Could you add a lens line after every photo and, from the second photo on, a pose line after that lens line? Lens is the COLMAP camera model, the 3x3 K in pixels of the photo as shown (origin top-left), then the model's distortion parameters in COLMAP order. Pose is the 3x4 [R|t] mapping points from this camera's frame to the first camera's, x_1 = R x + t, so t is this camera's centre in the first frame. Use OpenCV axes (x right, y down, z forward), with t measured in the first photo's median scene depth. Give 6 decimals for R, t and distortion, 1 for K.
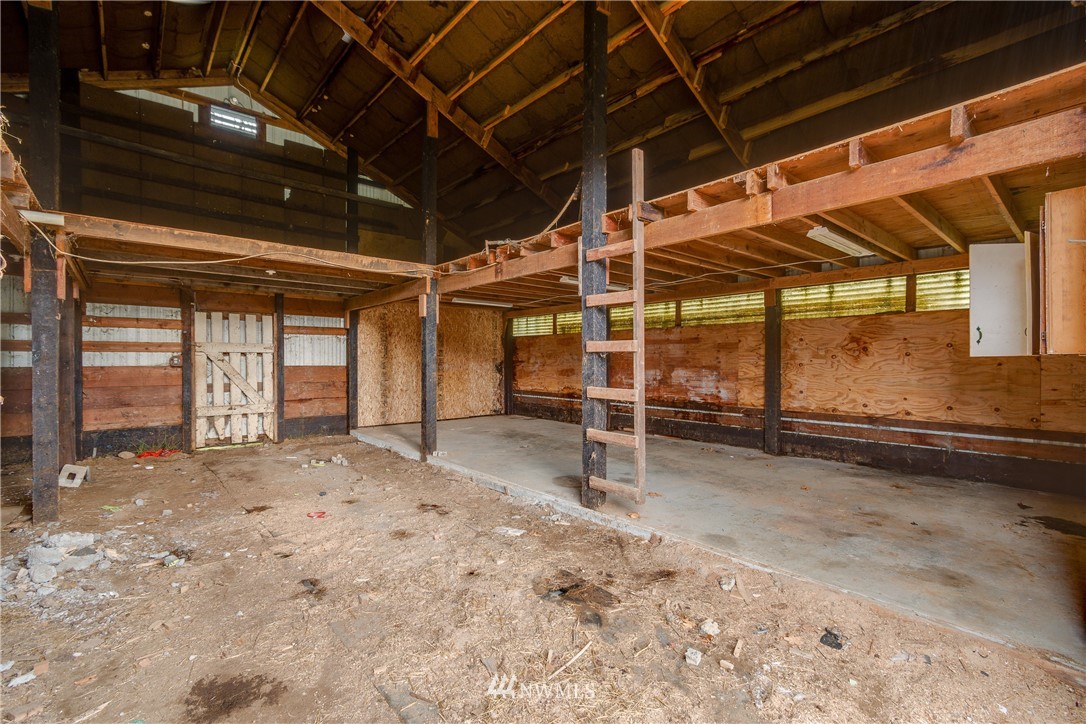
lens RADIAL K [[478.6, 0, 539.2], [0, 478.6, 361.2], [0, 0, 1]] dist [0.000984, -0.000496]
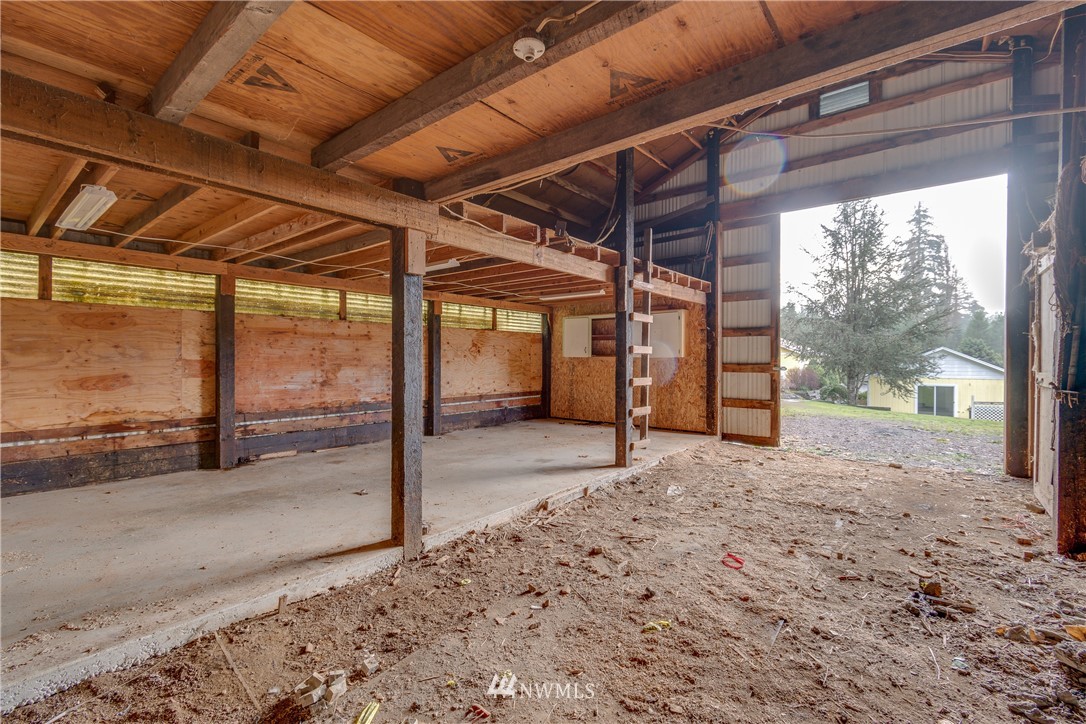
lens RADIAL K [[478.6, 0, 538.4], [0, 478.6, 358.2], [0, 0, 1]] dist [0.000984, -0.000496]
pose [[-0.173559, -0.002820, 0.984819, -0.663544], [-0.003587, 0.999991, 0.002232, -0.005680], [-0.984817, -0.003146, -0.173568, 0.831679]]
